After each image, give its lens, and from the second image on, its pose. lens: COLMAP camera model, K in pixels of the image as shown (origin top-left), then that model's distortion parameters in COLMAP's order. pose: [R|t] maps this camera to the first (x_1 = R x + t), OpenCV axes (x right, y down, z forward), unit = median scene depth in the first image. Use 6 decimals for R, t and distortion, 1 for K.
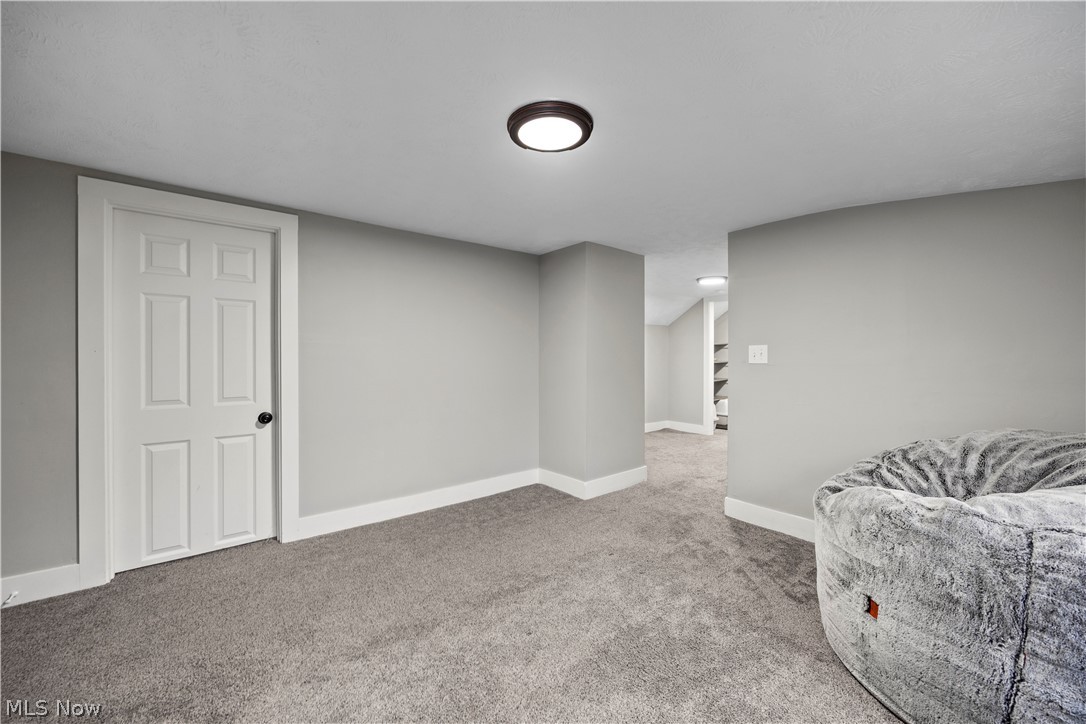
lens RADIAL K [[419.8, 0, 547.2], [0, 419.8, 356.0], [0, 0, 1]] dist [-0.003030, 0.000055]
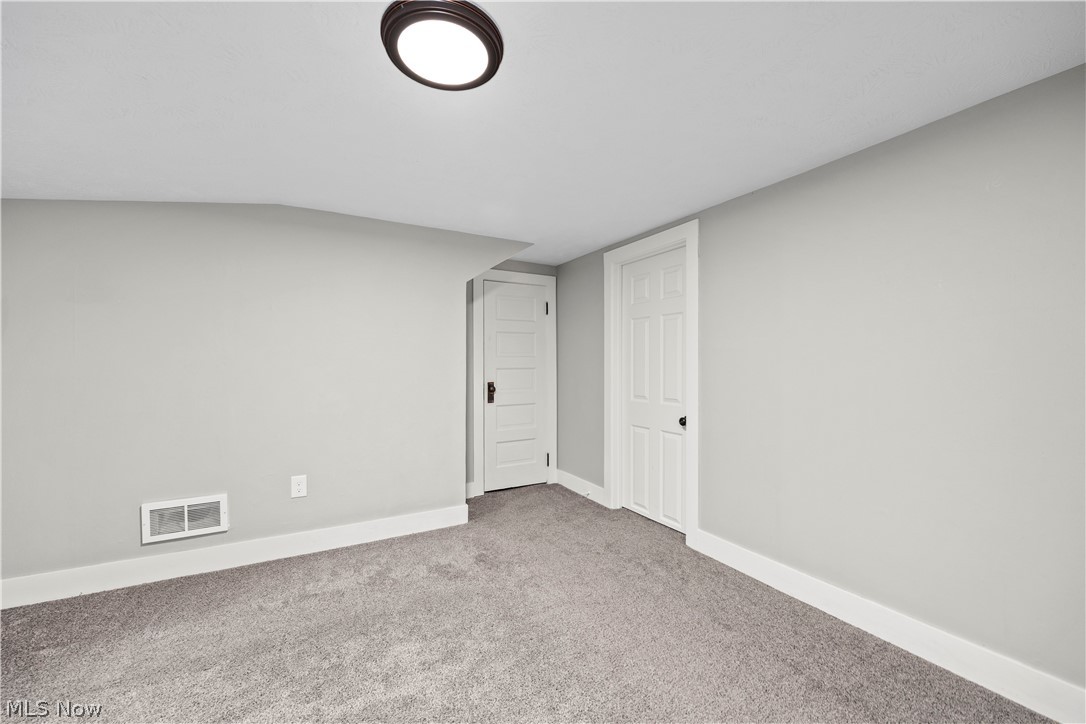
lens RADIAL K [[419.8, 0, 536.2], [0, 419.8, 366.2], [0, 0, 1]] dist [-0.003030, 0.000055]
pose [[-0.174440, -0.002590, -0.984664, 0.481919], [-0.000294, 0.999997, -0.002578, 0.013184], [0.984668, -0.000160, -0.174440, 0.892290]]
